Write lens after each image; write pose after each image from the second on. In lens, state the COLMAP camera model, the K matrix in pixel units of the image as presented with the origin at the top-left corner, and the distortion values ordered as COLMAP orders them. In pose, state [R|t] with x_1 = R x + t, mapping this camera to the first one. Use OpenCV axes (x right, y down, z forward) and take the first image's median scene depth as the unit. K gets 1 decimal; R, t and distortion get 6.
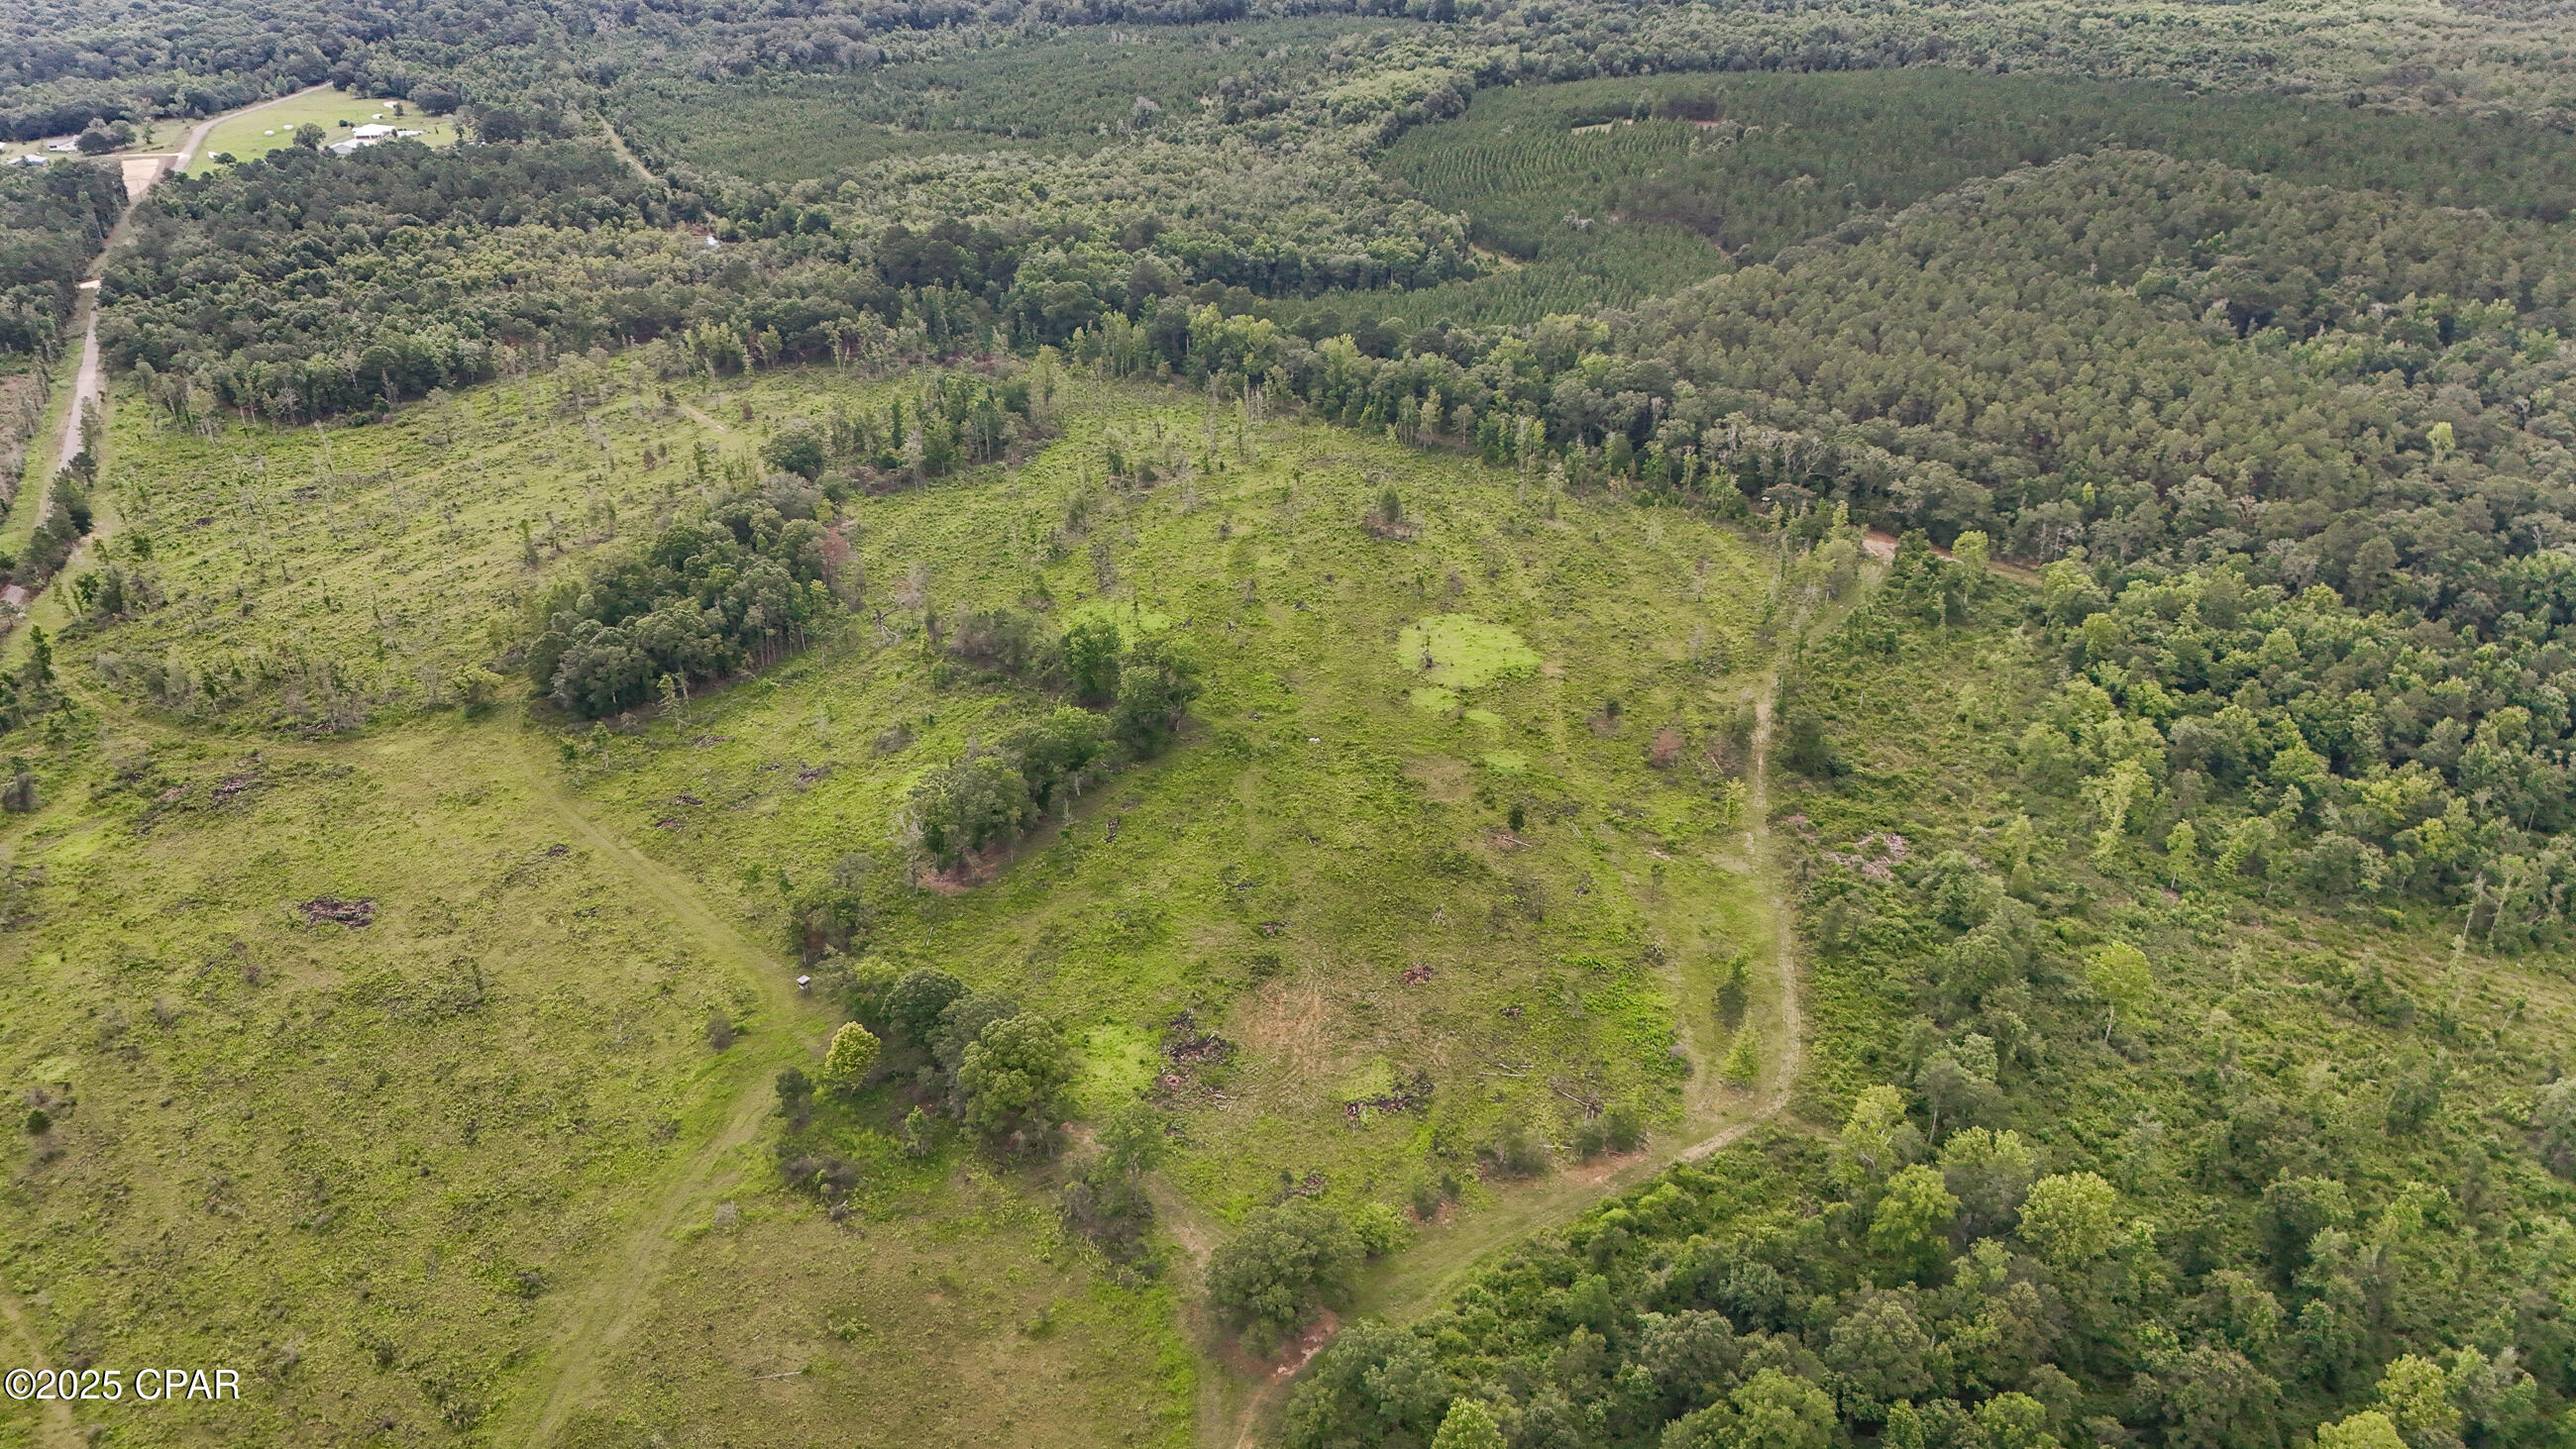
lens RADIAL K [[1904.8, 0, 1288.0], [0, 1904.8, 724.5], [0, 0, 1]] dist [0.076778, -0.068894]
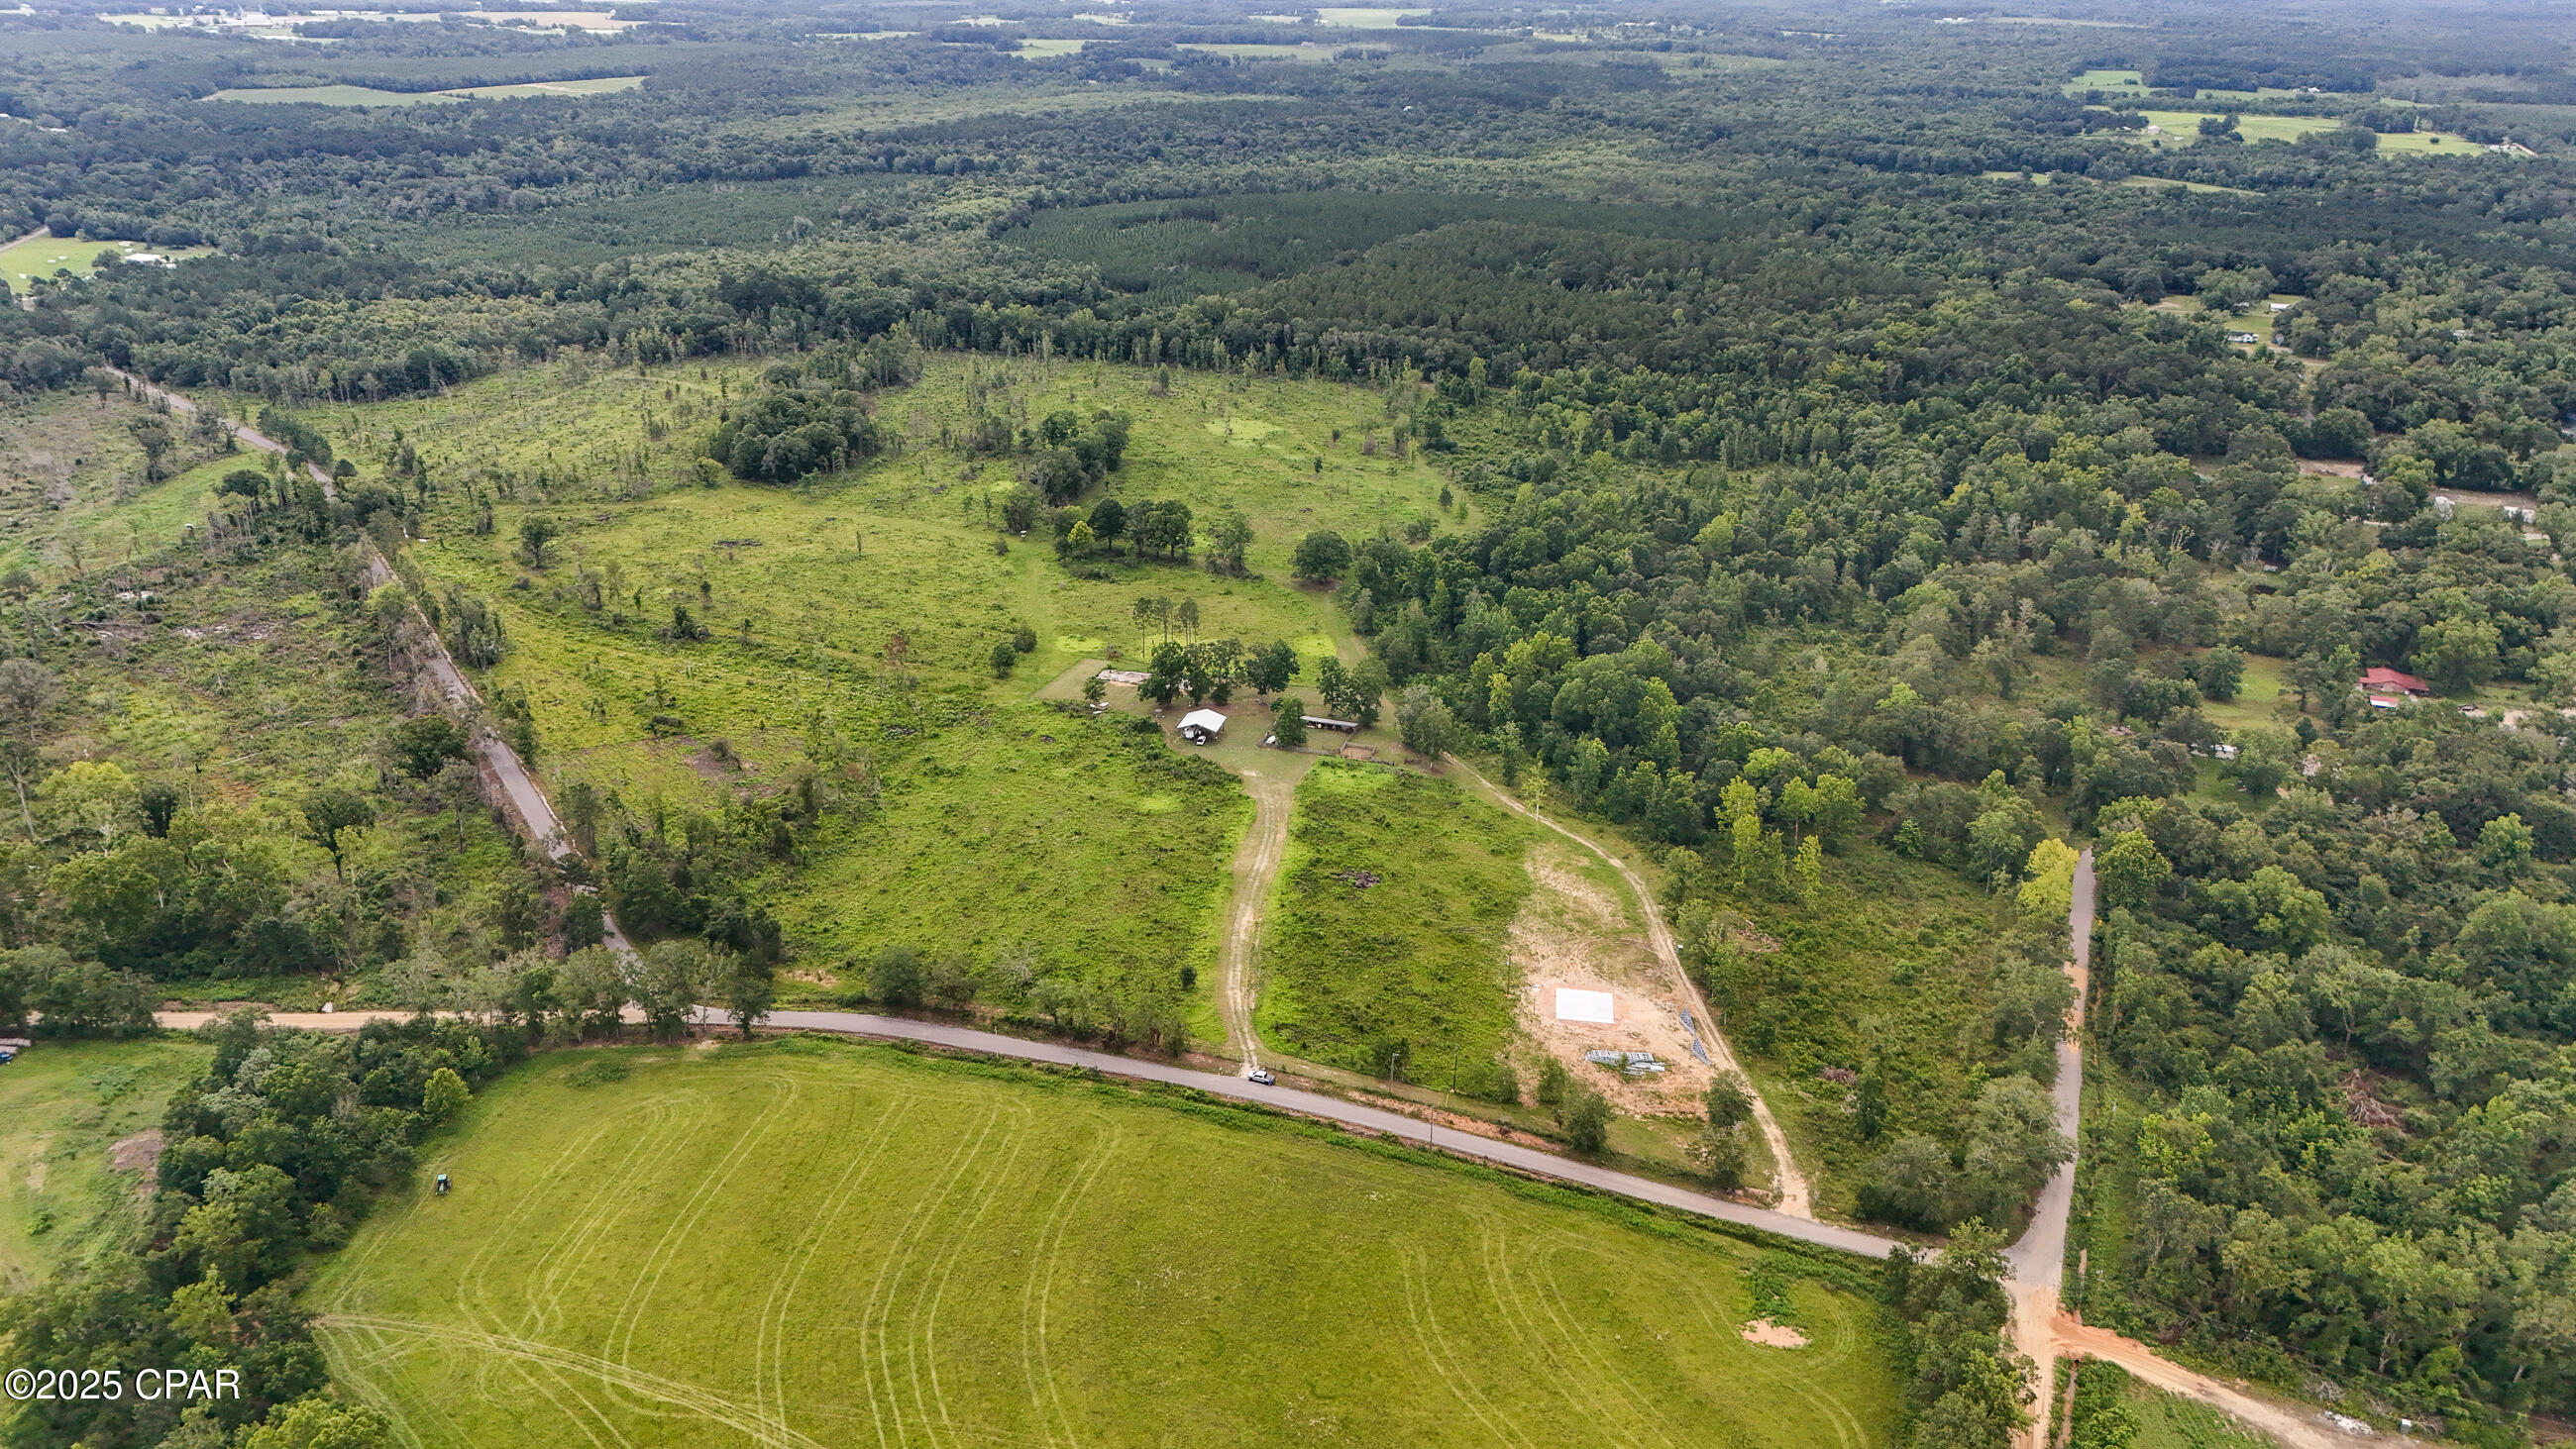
lens RADIAL K [[1904.8, 0, 1288.0], [0, 1904.8, 724.5], [0, 0, 1]] dist [0.076778, -0.068894]
pose [[0.939933, -0.109507, 0.323319, -0.357158], [0.143879, 0.985996, -0.084322, 0.293580], [-0.309557, 0.125775, 0.942526, -0.517820]]
